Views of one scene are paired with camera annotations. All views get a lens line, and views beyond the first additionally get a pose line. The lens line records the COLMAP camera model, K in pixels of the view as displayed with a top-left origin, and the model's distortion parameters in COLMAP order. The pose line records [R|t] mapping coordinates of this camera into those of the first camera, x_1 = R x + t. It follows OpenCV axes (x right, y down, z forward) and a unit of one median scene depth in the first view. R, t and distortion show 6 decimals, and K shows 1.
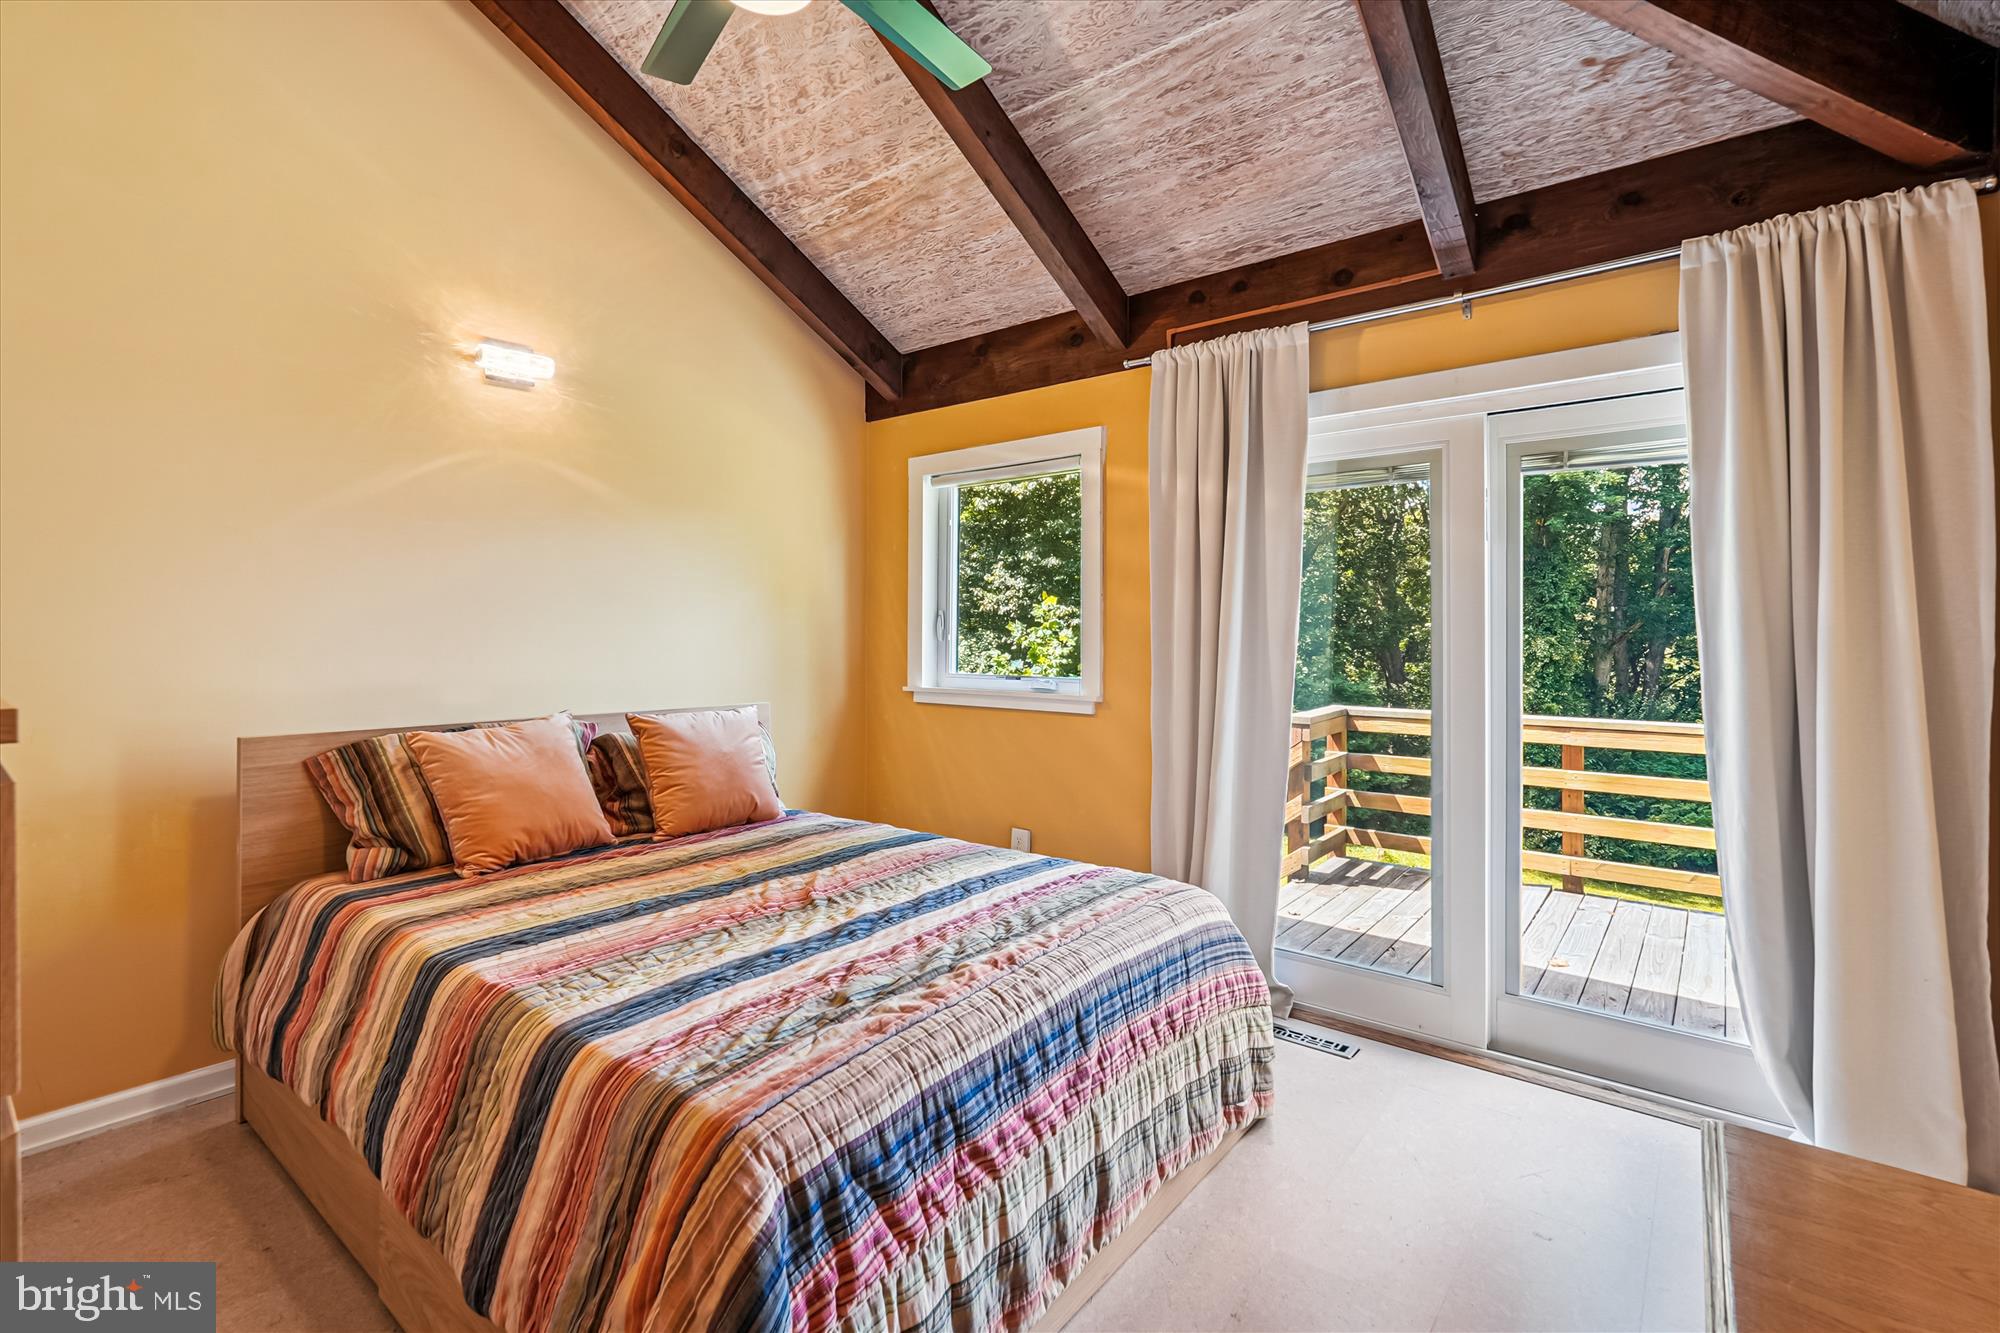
lens RADIAL K [[898.7, 0, 995.7], [0, 898.7, 622.4], [0, 0, 1]] dist [0.001154, 0.000942]
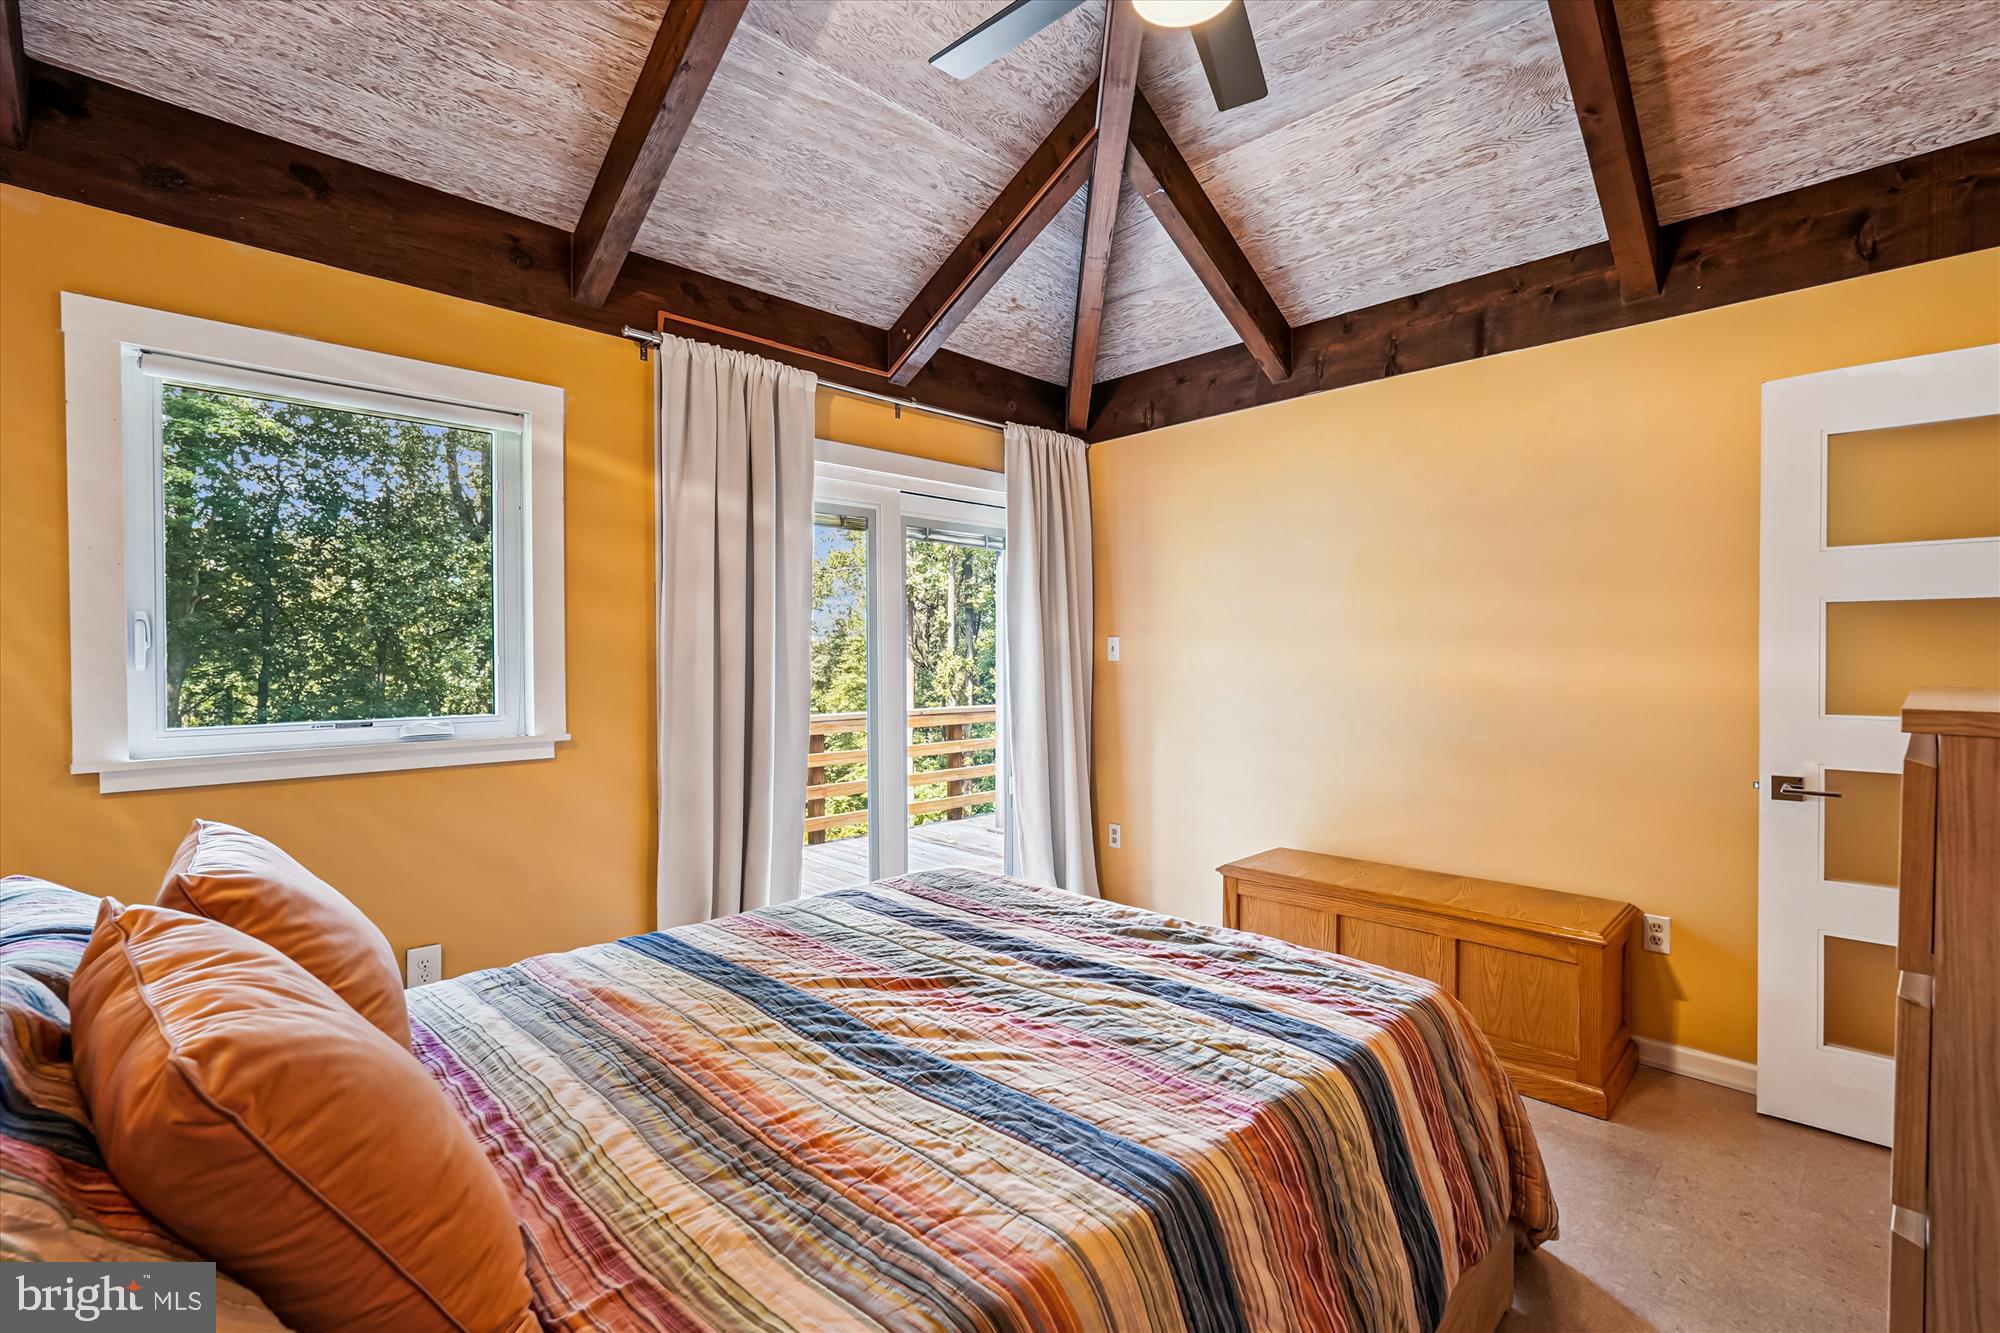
lens RADIAL K [[912.5, 0, 1014.6], [0, 912.5, 653.9], [0, 0, 1]] dist [0.001071, 0.000600]
pose [[0.107815, -0.006469, 0.994150, -0.711407], [-0.012844, 0.999886, 0.007899, 0.001376], [-0.994088, -0.013621, 0.107720, 0.589619]]
